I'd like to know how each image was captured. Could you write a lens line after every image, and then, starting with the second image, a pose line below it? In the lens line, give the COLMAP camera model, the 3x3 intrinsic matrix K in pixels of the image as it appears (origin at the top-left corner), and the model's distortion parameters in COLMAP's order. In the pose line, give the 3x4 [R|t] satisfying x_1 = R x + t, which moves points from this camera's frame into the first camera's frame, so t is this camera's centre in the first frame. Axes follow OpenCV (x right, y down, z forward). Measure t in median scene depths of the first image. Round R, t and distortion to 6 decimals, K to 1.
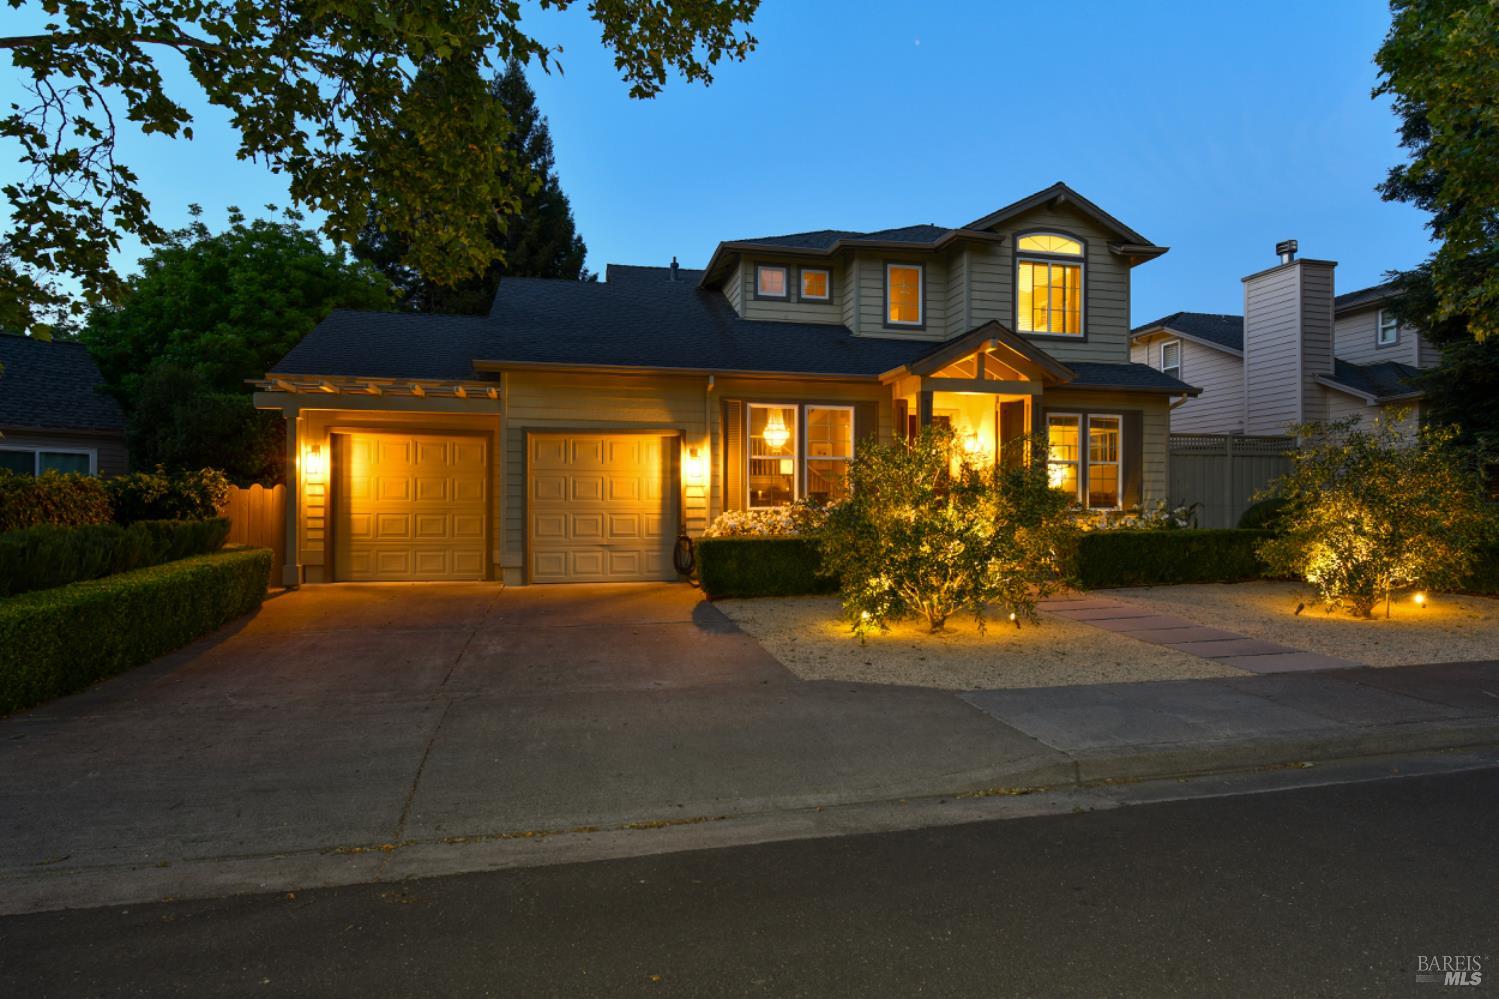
lens RADIAL K [[820.6, 0, 674.6], [0, 820.6, 506.7], [0, 0, 1]] dist [-0.000468, -0.003557]
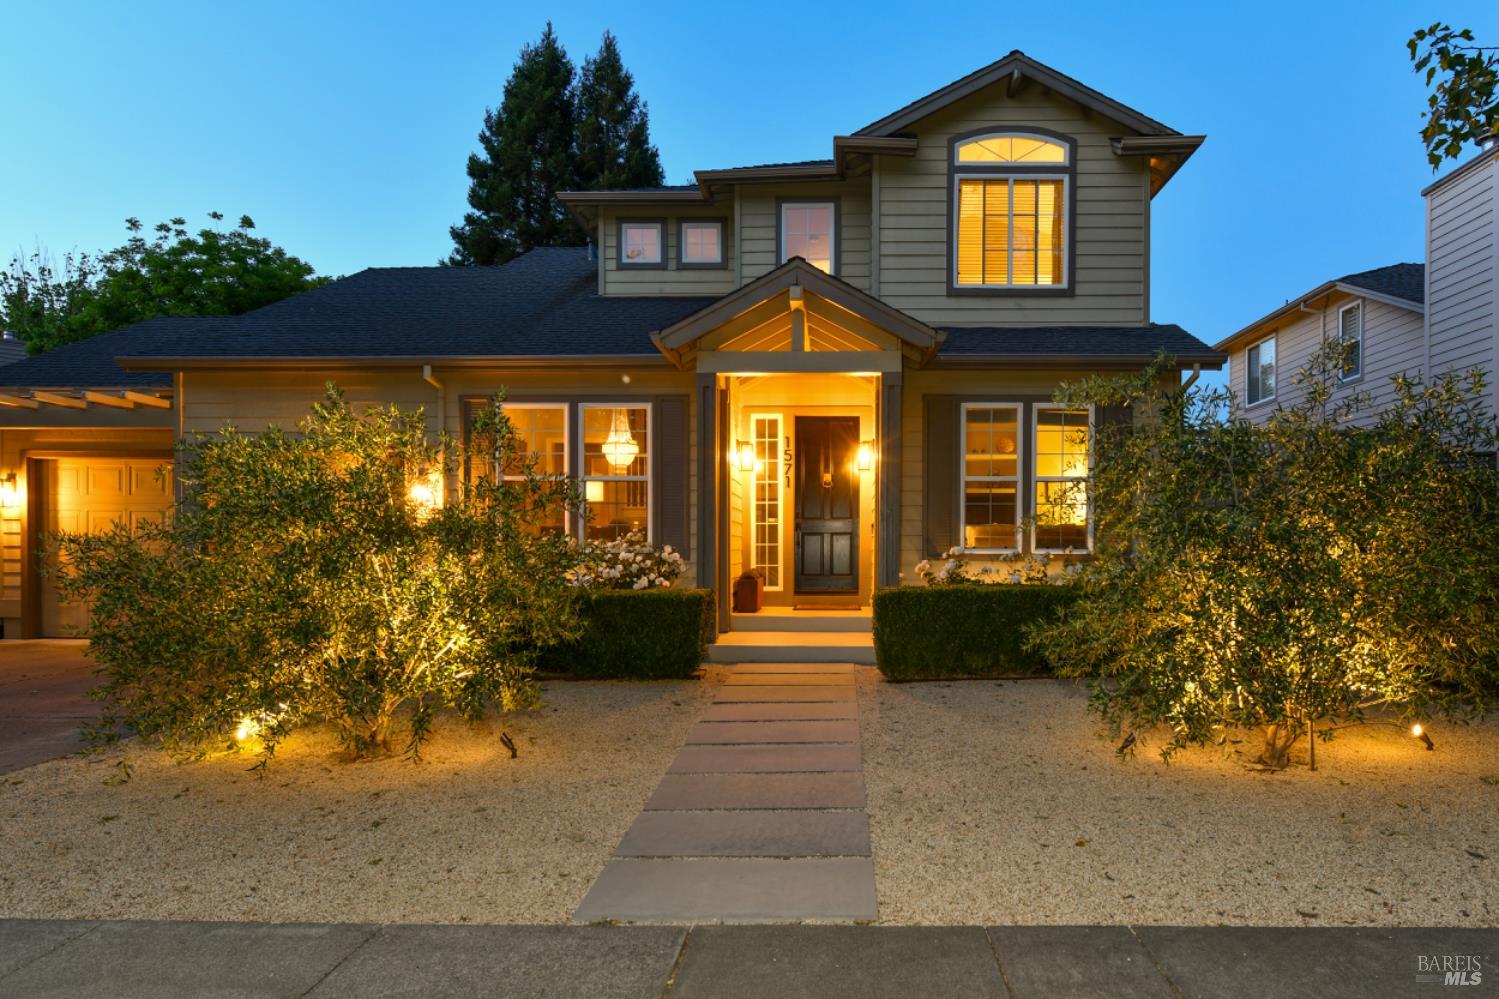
lens RADIAL K [[864.9, 0, 803.7], [0, 864.9, 565.7], [0, 0, 1]] dist [0.000901, -0.003593]
pose [[0.973863, 0.004306, -0.227096, 0.454939], [-0.000198, 0.999836, 0.018109, 0.002249], [0.227137, -0.017591, 0.973704, 0.277906]]
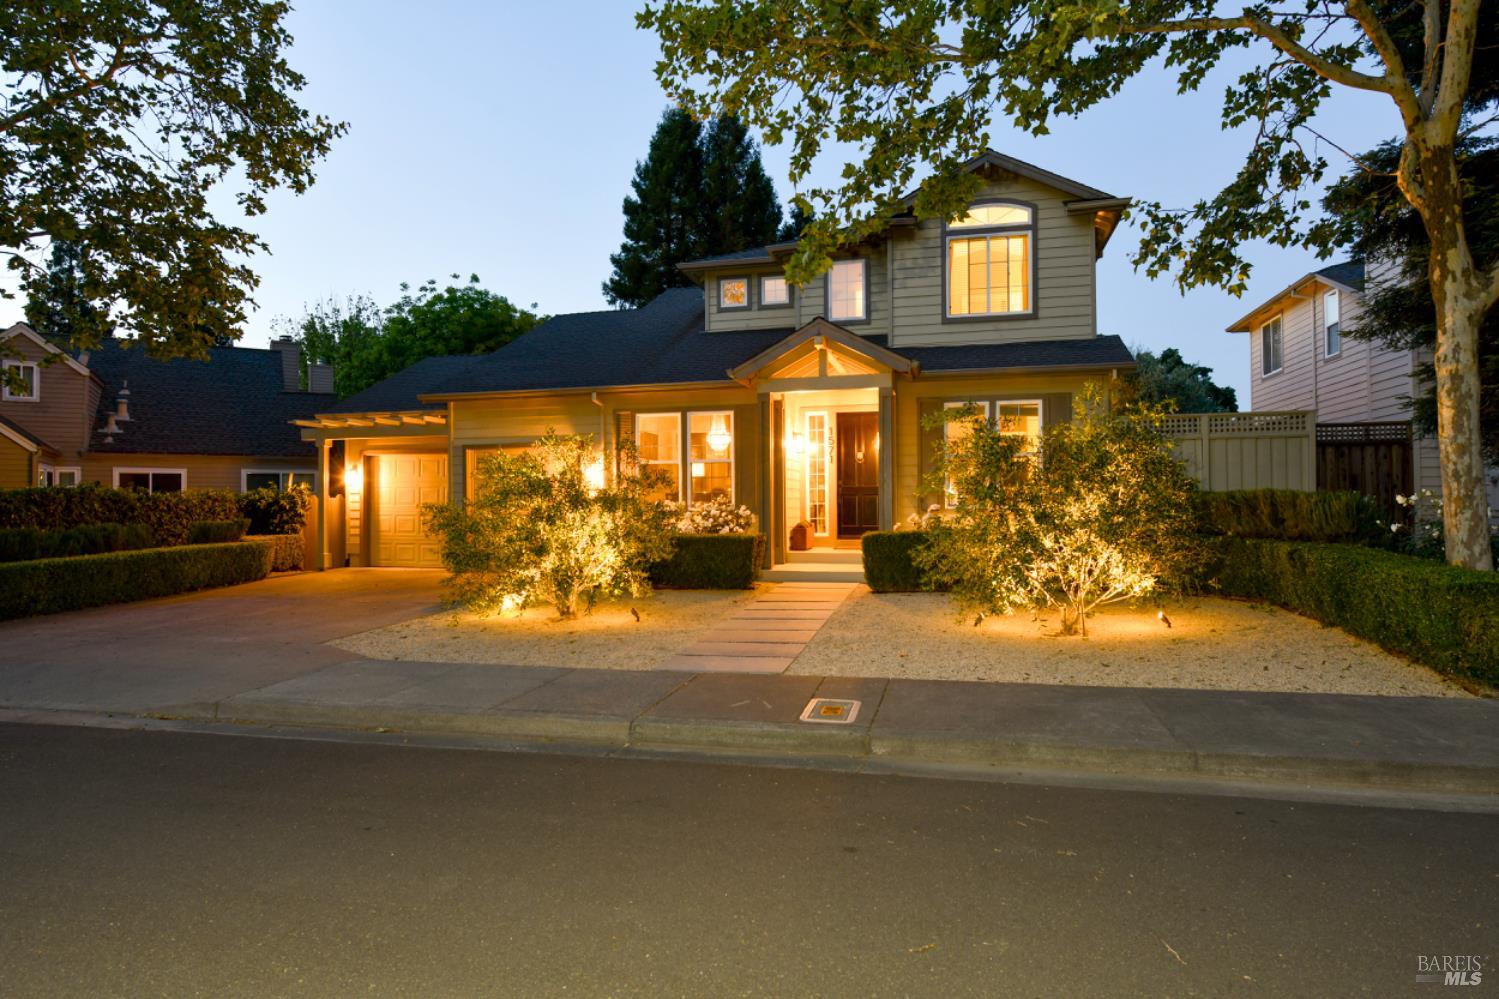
lens RADIAL K [[820.6, 0, 745.3], [0, 820.6, 501.8], [0, 0, 1]] dist [-0.000468, -0.003557]
pose [[0.897342, -0.011812, -0.441177, 0.614880], [0.010038, 0.999929, -0.006357, 0.000816], [0.441221, 0.001276, 0.897398, 0.062062]]
